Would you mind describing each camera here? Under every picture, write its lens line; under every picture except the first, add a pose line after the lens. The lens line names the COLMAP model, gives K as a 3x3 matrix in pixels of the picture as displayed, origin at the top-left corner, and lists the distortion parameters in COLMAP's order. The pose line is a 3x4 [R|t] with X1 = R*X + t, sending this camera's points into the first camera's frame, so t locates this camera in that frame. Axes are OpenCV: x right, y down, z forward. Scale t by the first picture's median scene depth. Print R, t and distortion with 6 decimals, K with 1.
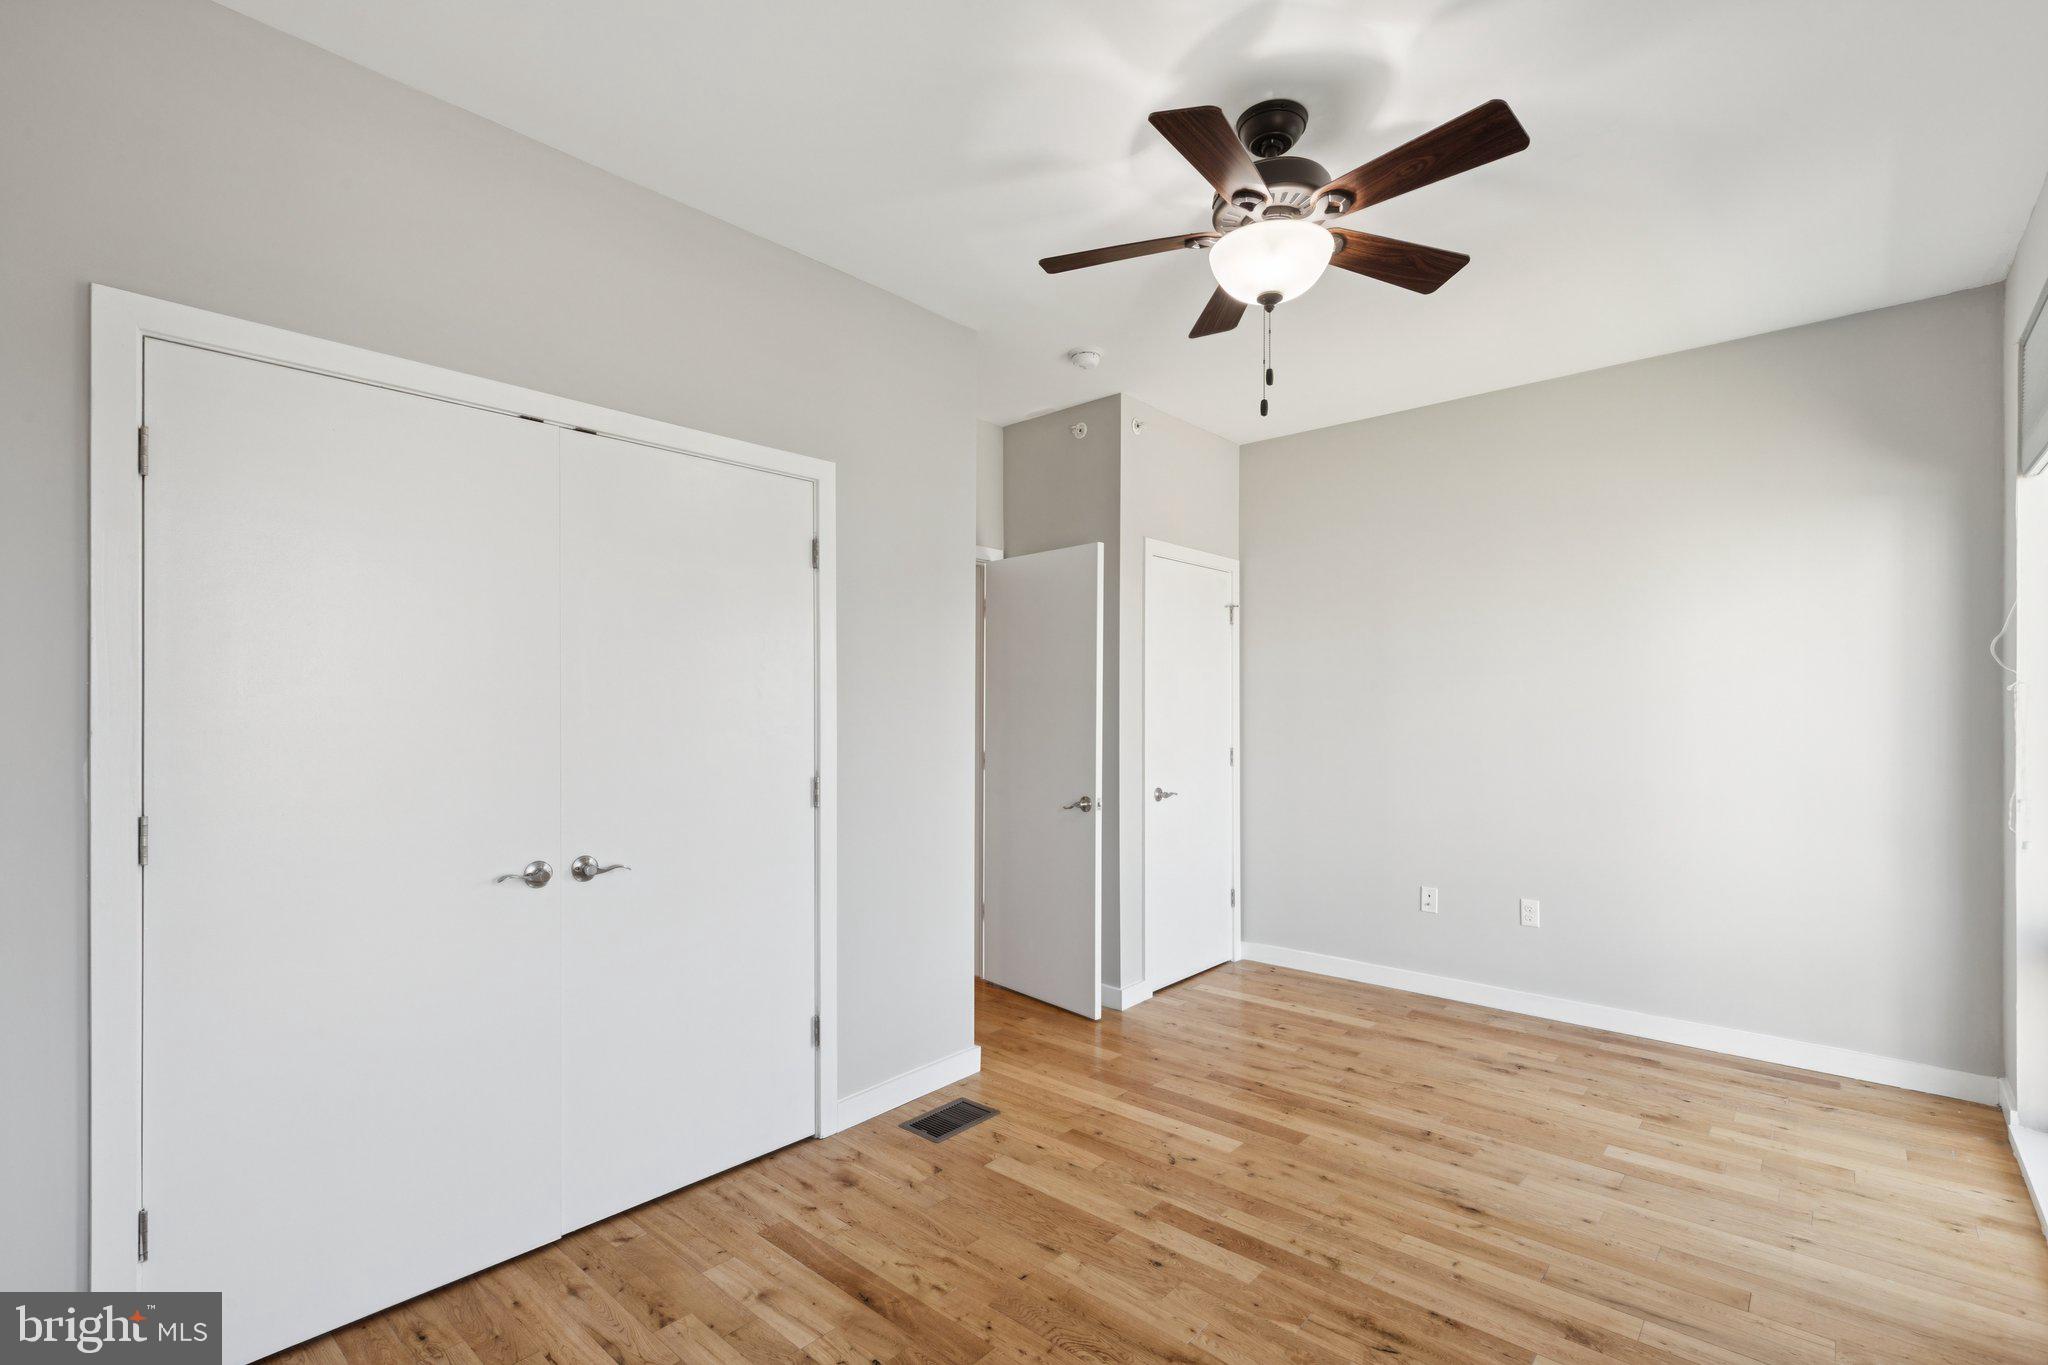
lens RADIAL K [[945.3, 0, 1028.3], [0, 945.3, 672.9], [0, 0, 1]] dist [0.012167, -0.000387]
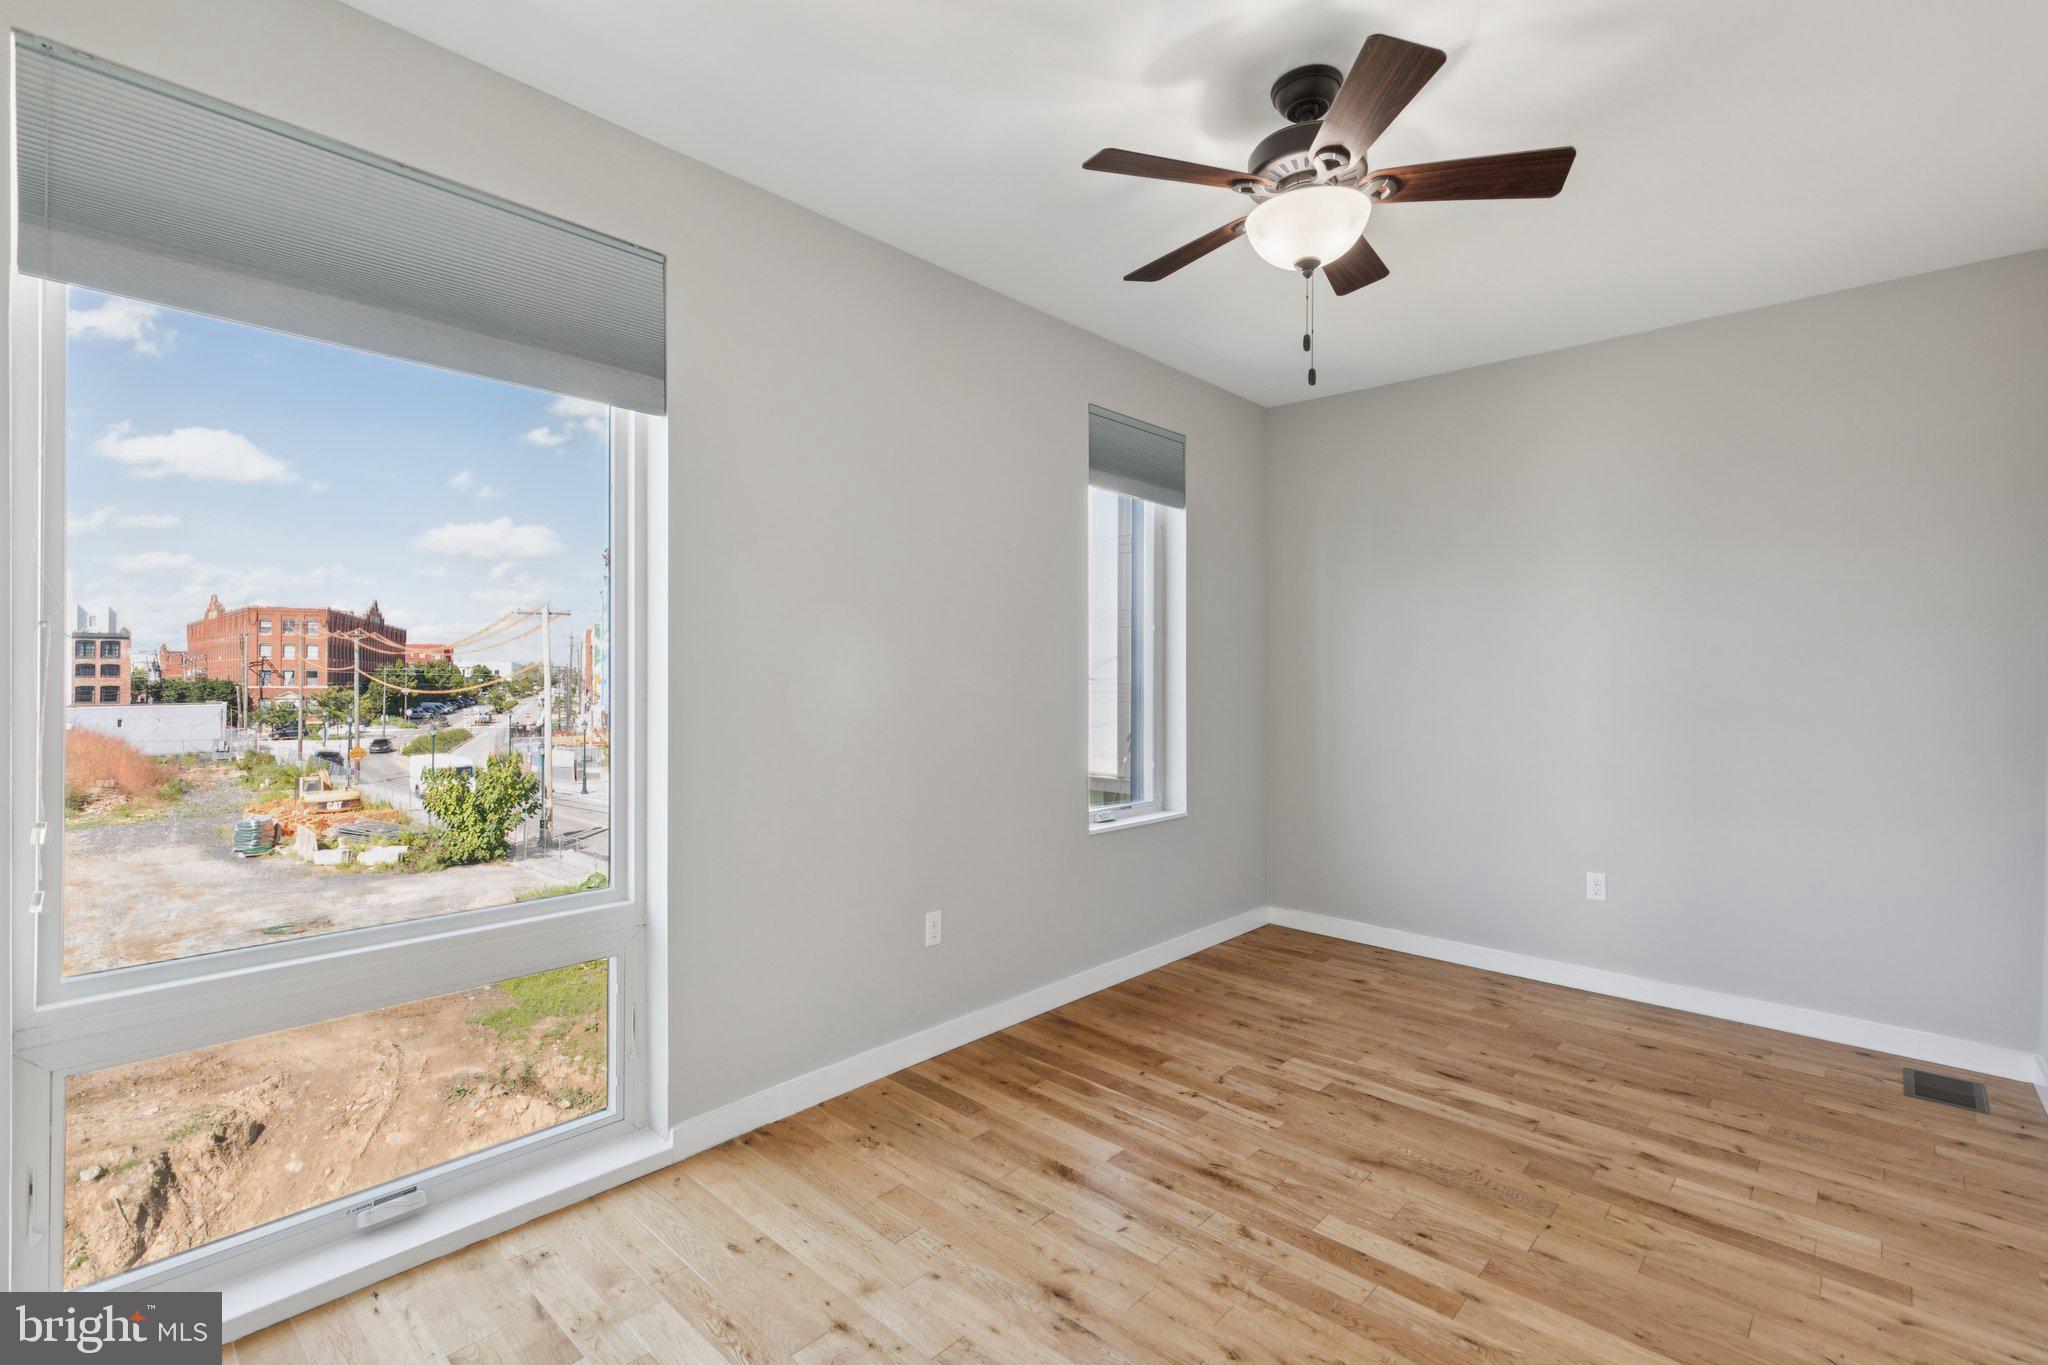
lens RADIAL K [[945.3, 0, 1028.3], [0, 945.3, 672.9], [0, 0, 1]] dist [0.012167, -0.000387]
pose [[-0.999768, -0.005550, 0.020825, 0.528388], [-0.006108, 0.999621, -0.026826, 0.061424], [-0.020668, -0.026947, -0.999423, 2.008115]]
